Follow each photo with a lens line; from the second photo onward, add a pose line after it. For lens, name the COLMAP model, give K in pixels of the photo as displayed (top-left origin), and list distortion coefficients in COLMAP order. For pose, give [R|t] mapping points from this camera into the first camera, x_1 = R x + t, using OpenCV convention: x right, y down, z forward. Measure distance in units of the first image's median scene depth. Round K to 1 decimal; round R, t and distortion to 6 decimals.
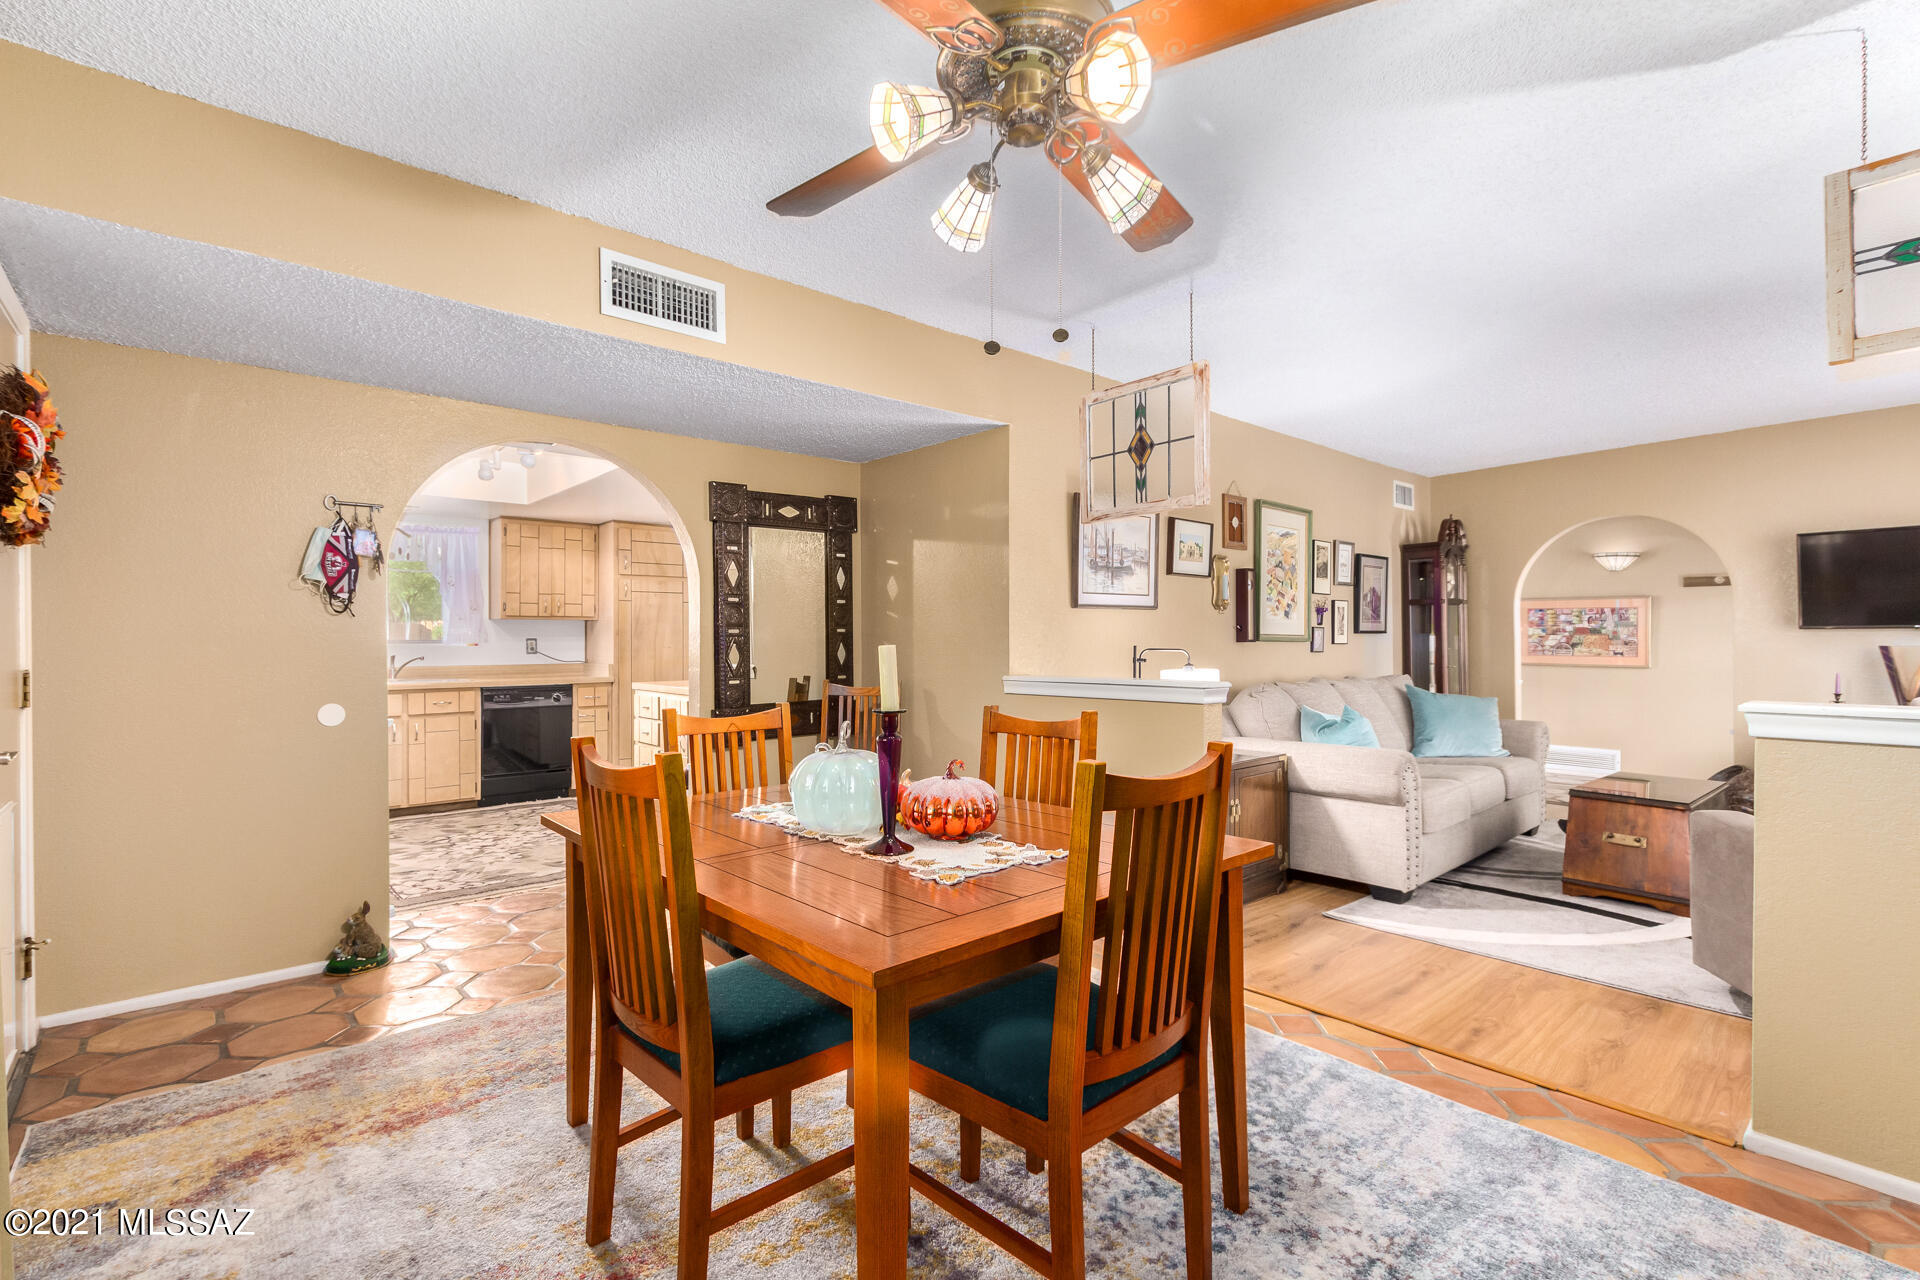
lens RADIAL K [[871.8, 0, 967.7], [0, 871.8, 636.3], [0, 0, 1]] dist [0.010171, 0.000074]
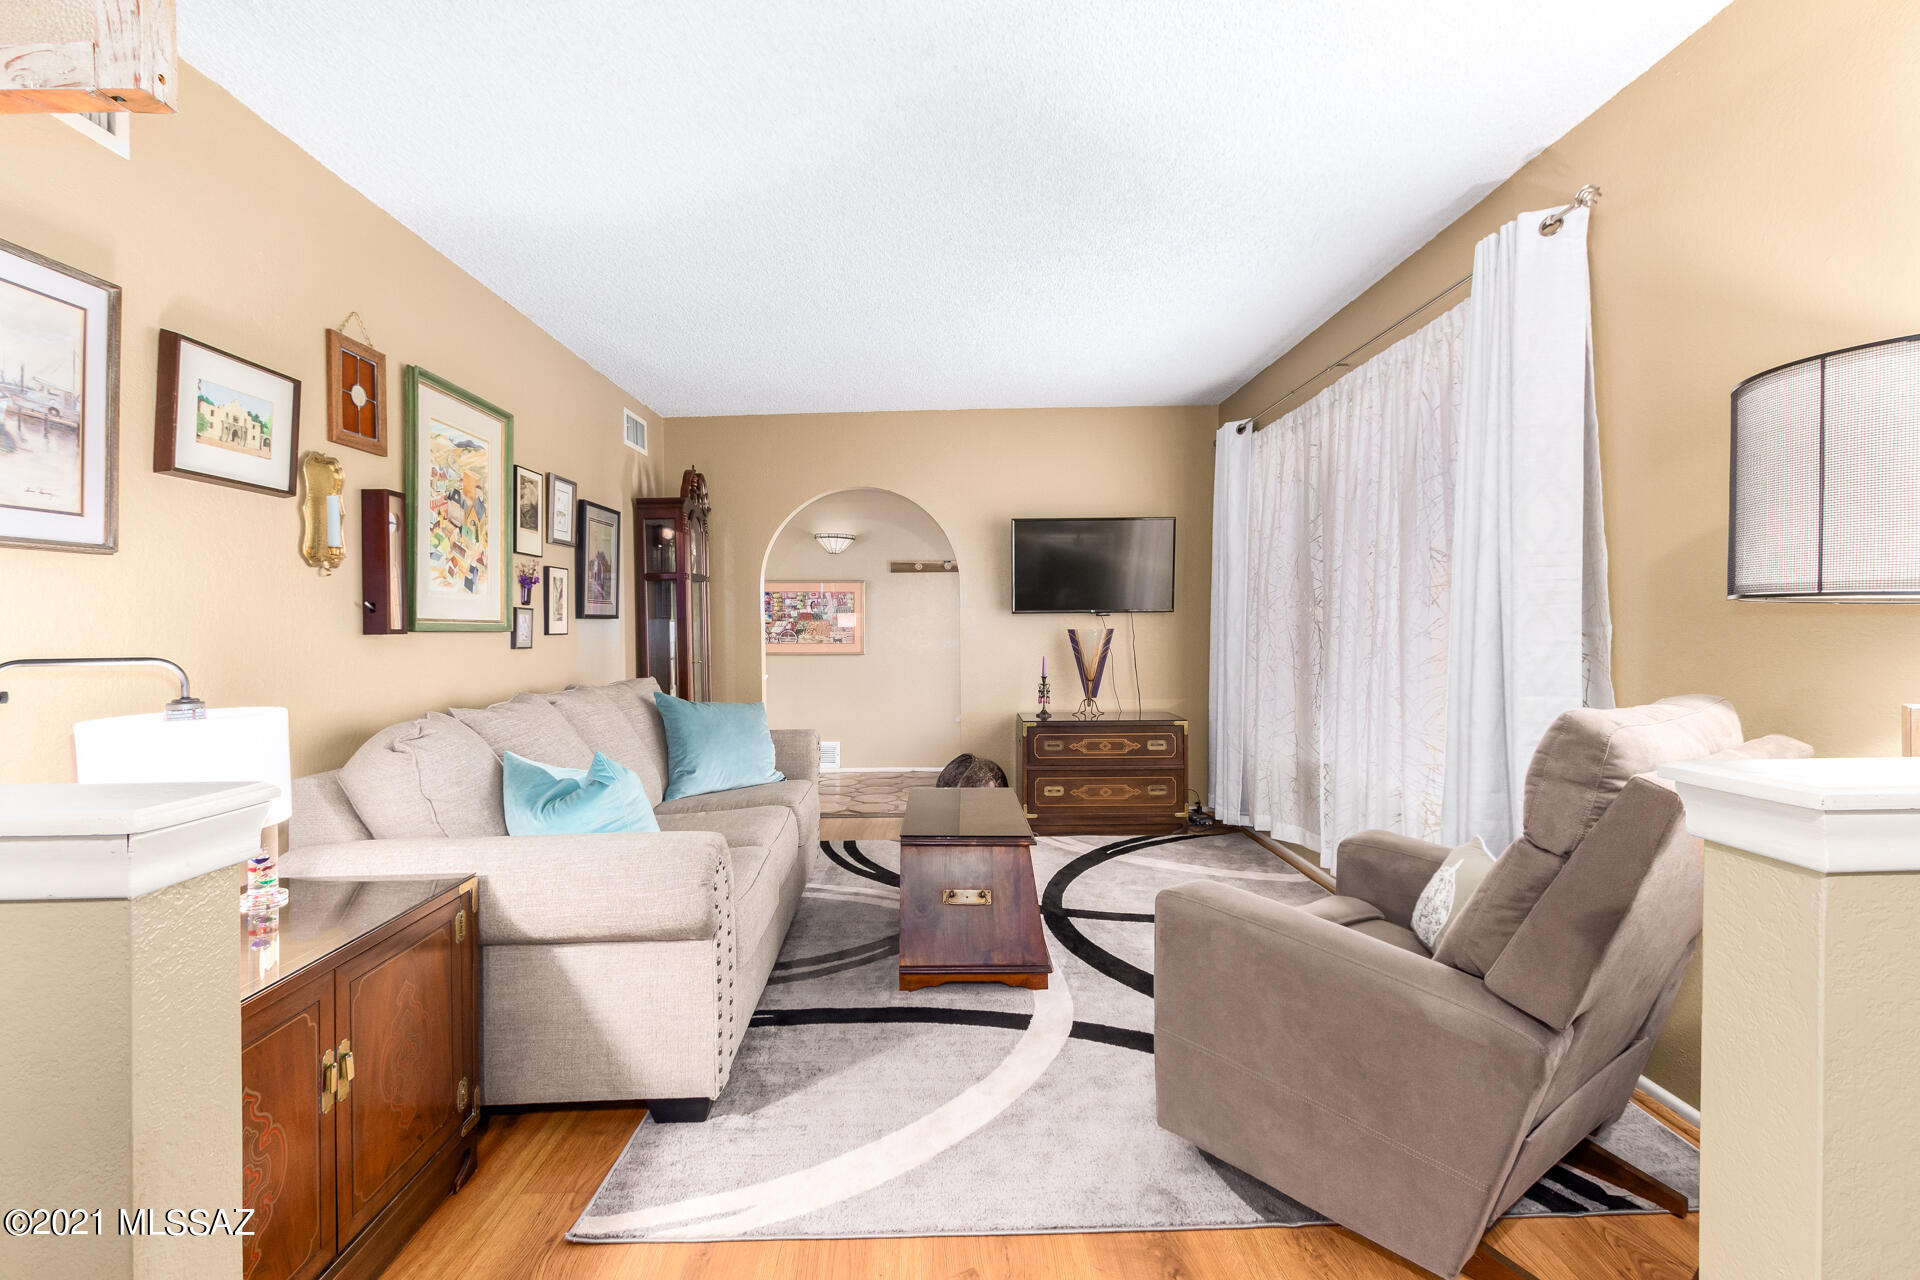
lens RADIAL K [[882.1, 0, 963.1], [0, 882.1, 625.9], [0, 0, 1]] dist [0.000642, 0.000086]
pose [[0.646959, -0.006647, 0.762496, 0.136587], [0.005639, 0.999976, 0.003933, 0.001631], [-0.762504, 0.001755, 0.646981, 0.387251]]
